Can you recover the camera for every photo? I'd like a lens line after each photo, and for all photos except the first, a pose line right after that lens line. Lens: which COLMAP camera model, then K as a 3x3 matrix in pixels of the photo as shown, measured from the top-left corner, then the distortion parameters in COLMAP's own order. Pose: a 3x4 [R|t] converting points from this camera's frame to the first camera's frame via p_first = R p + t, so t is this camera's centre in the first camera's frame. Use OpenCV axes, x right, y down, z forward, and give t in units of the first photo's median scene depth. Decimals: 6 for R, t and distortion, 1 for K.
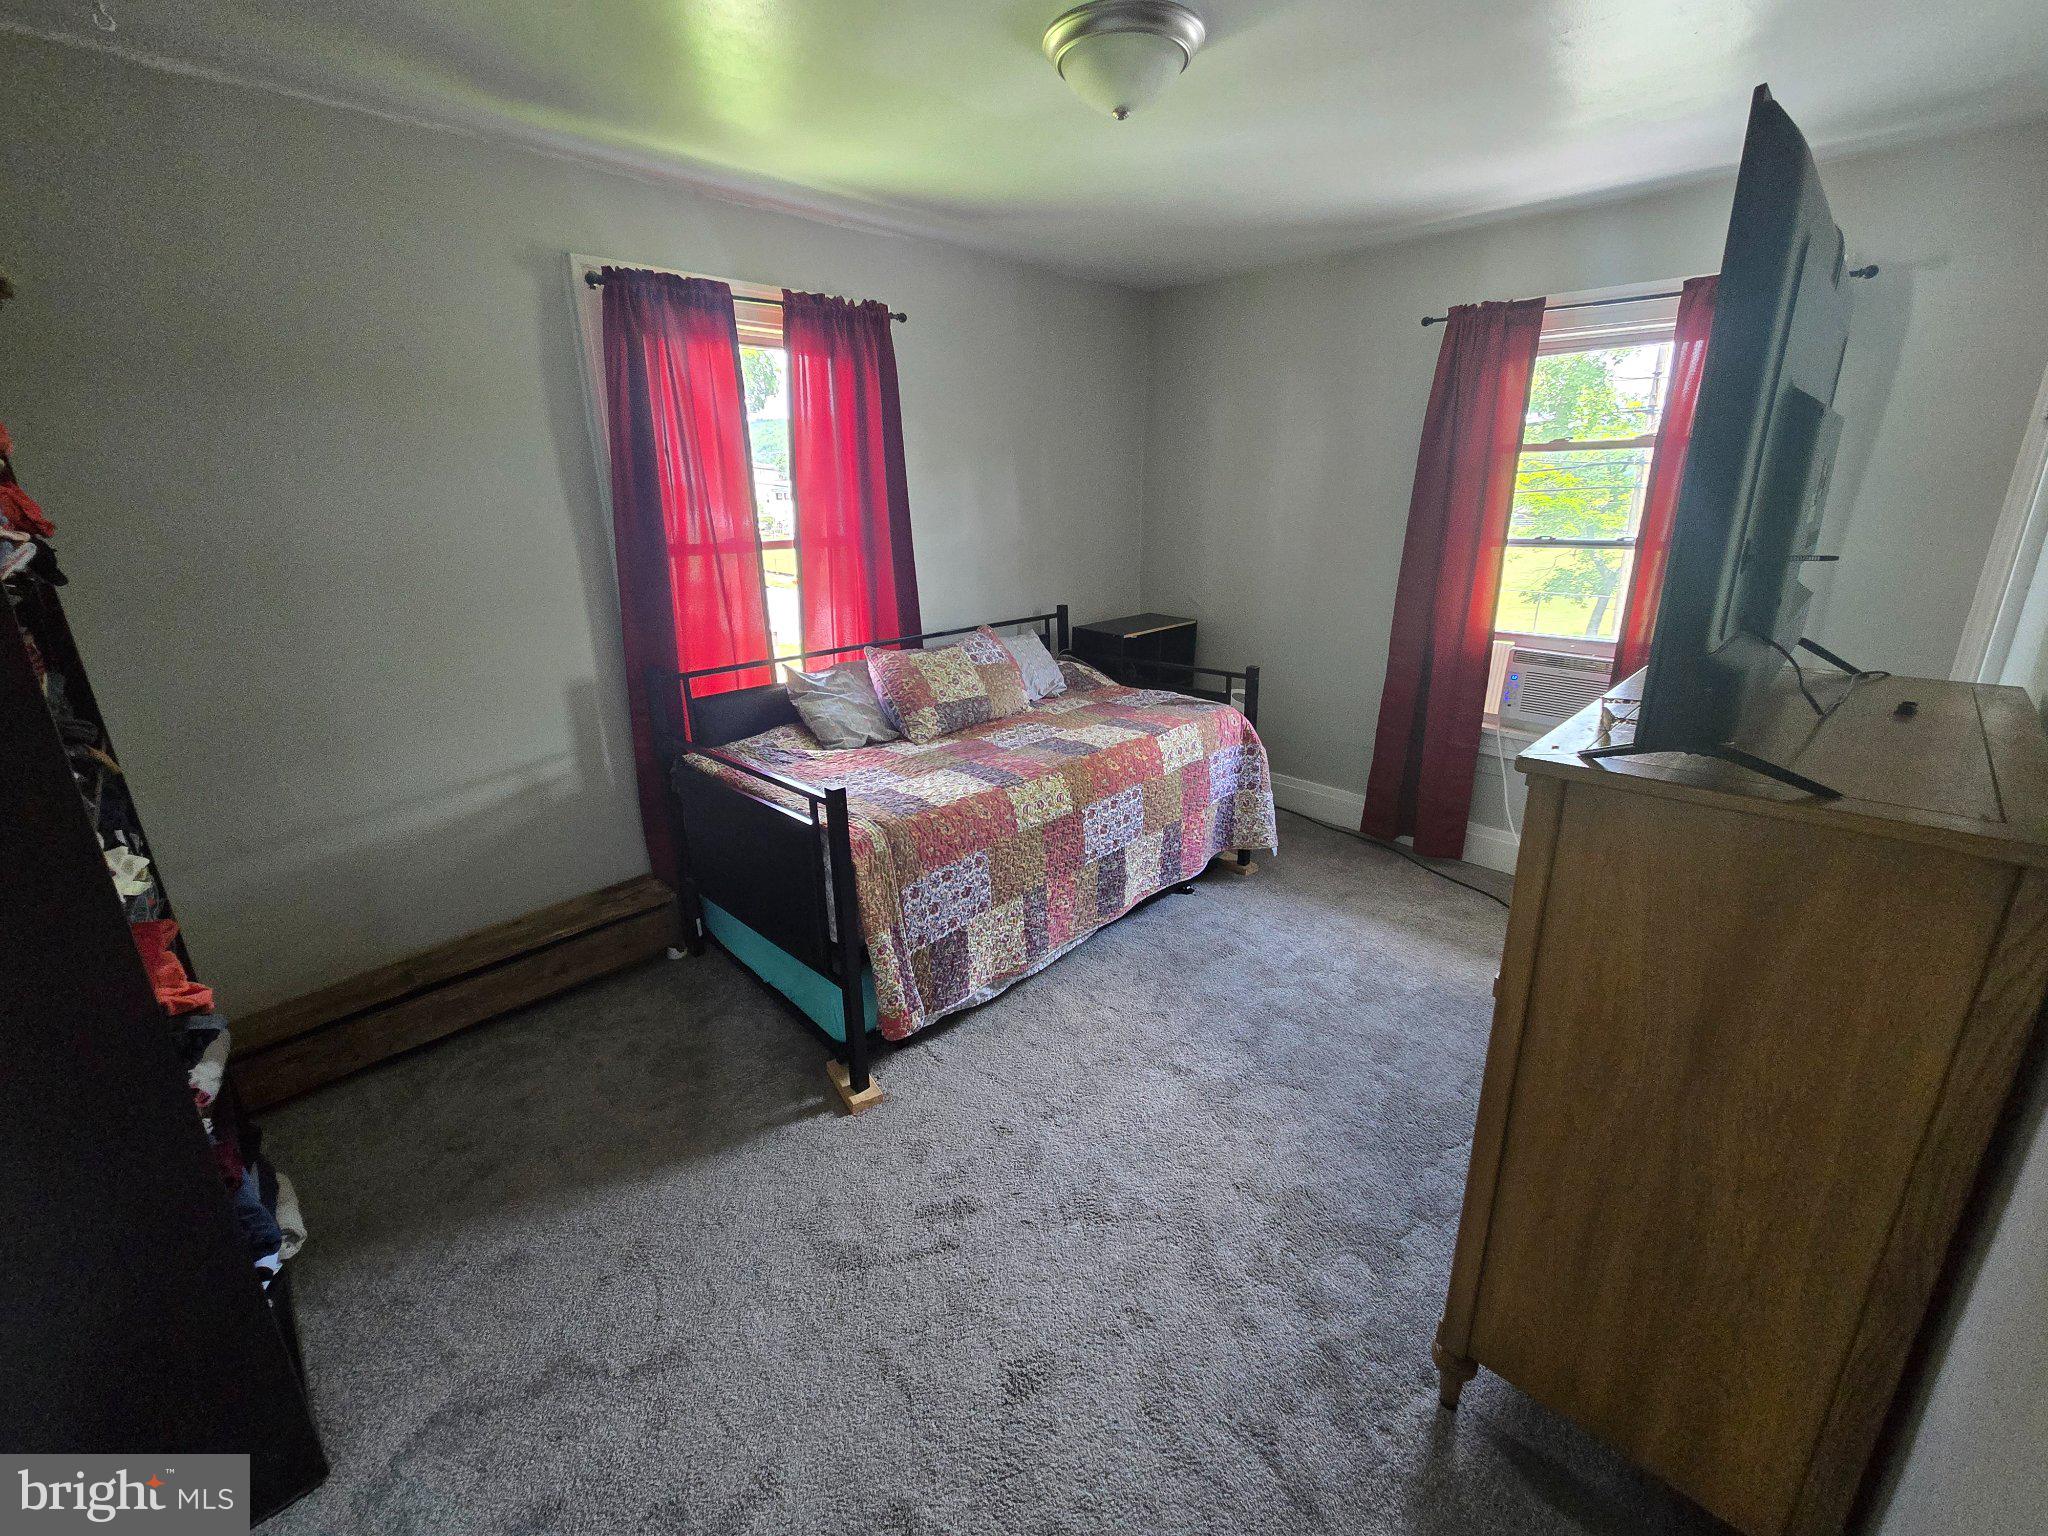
lens RADIAL K [[842.1, 0, 1021.1], [0, 842.1, 760.0], [0, 0, 1]] dist [-0.000605, 0.000493]
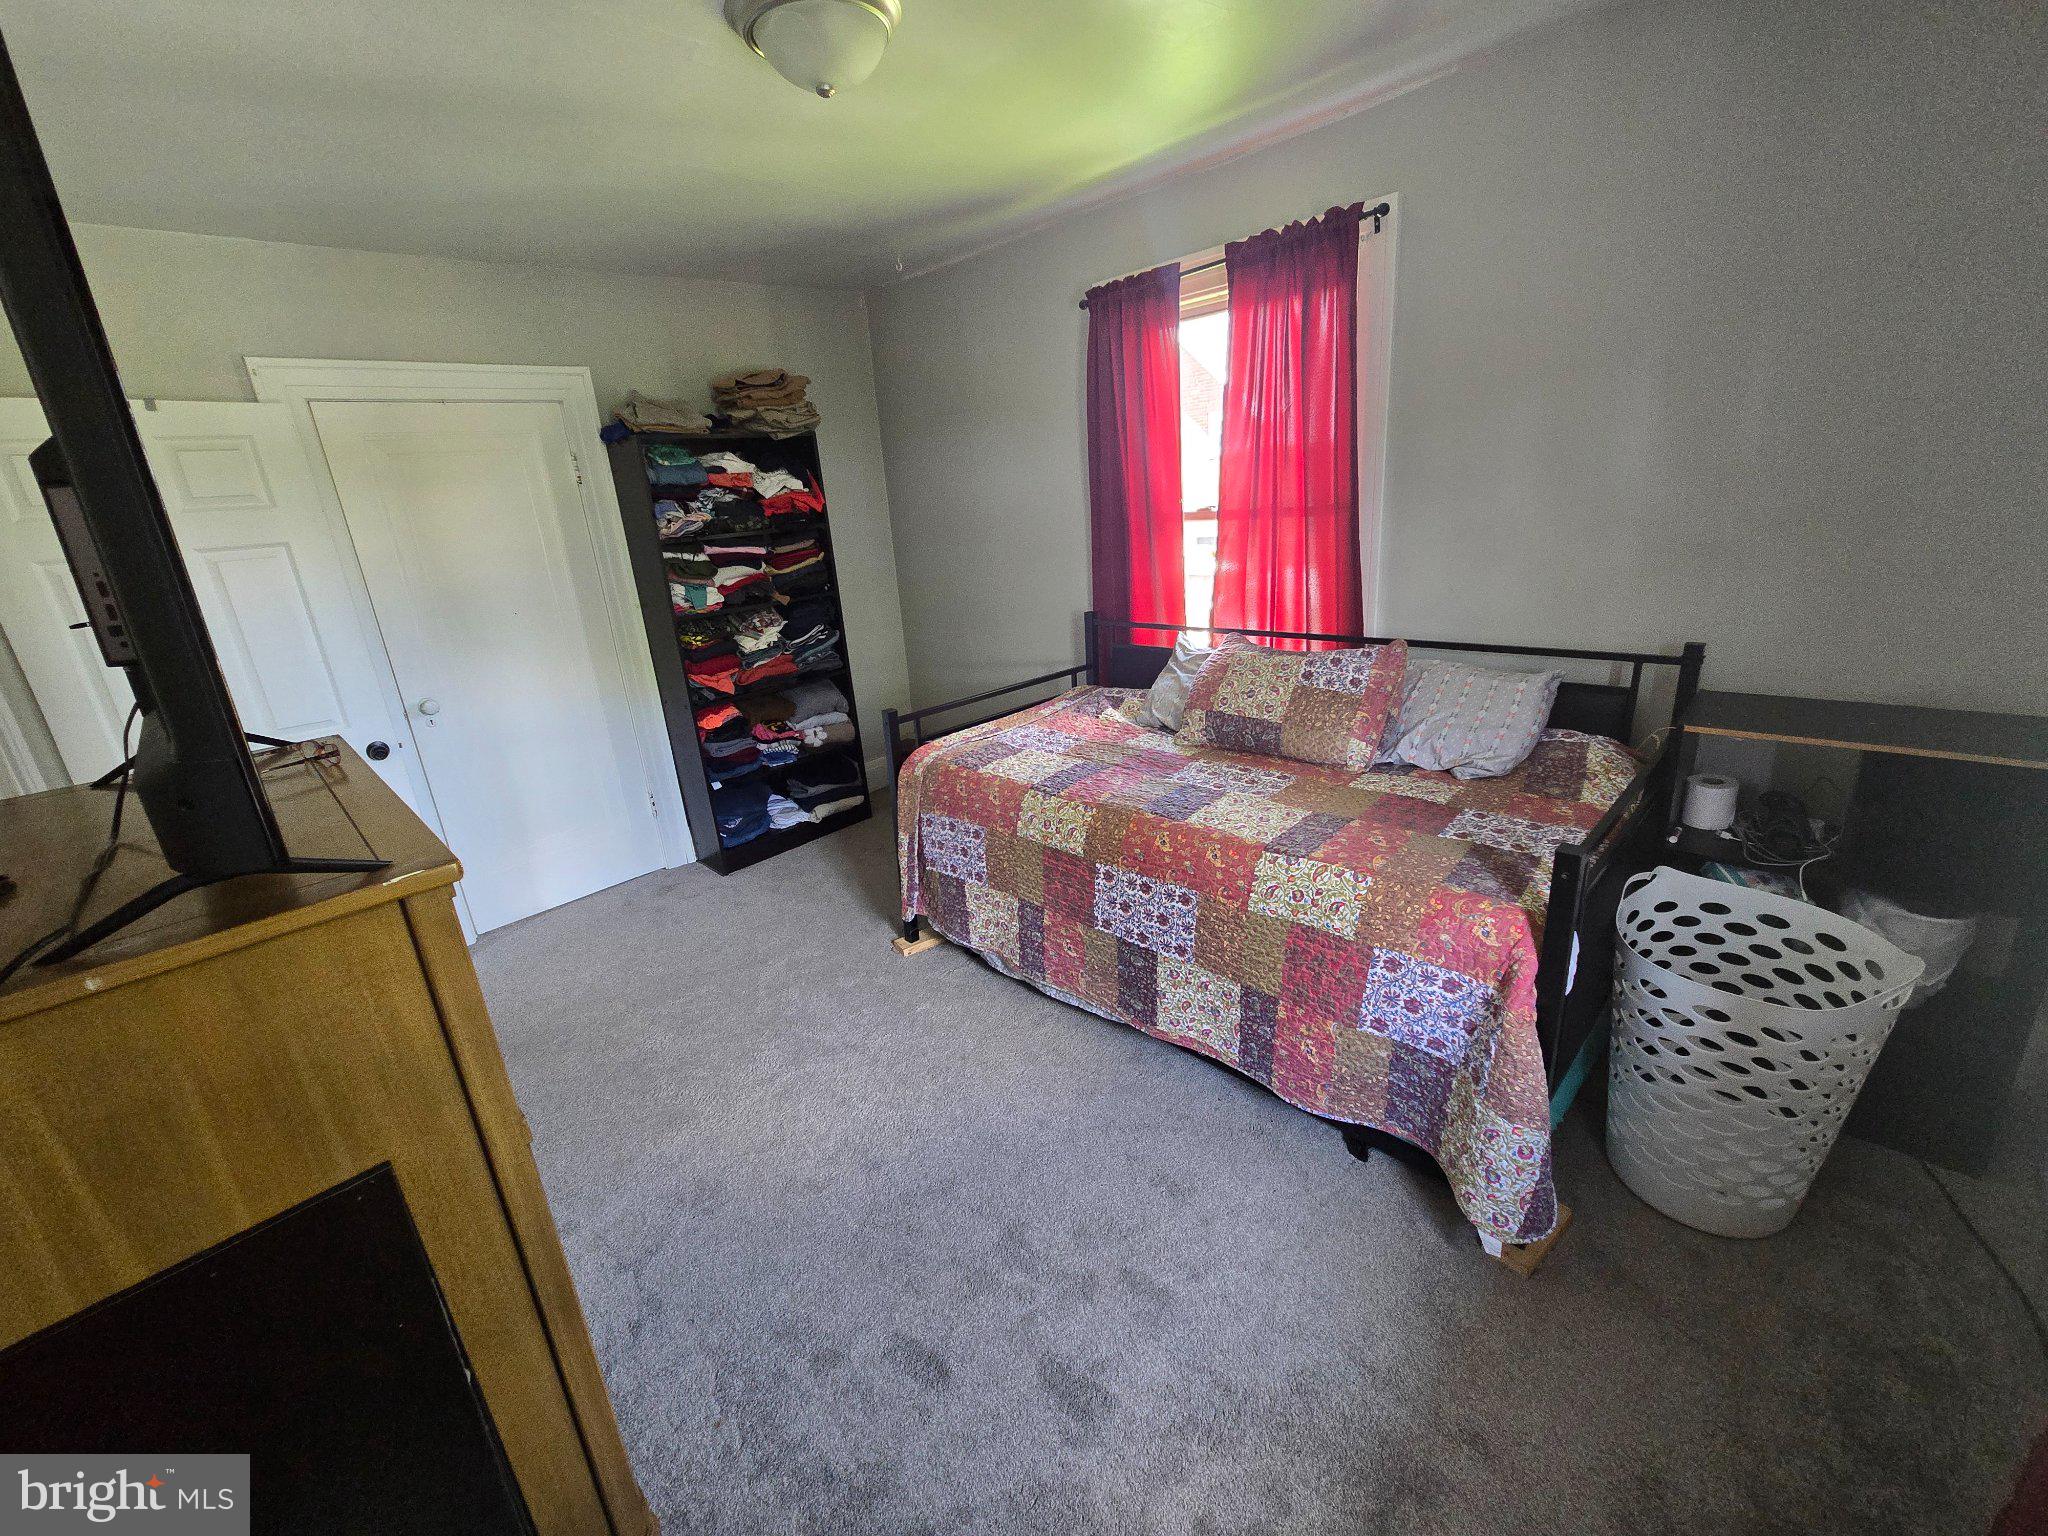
lens RADIAL K [[842.1, 0, 1021.8], [0, 842.1, 761.8], [0, 0, 1]] dist [-0.000605, 0.000493]
pose [[0.002619, 0.323771, -0.946132, 0.769706], [-0.224669, 0.922138, 0.314938, -0.258251], [0.974432, 0.211741, 0.075156, 0.794585]]
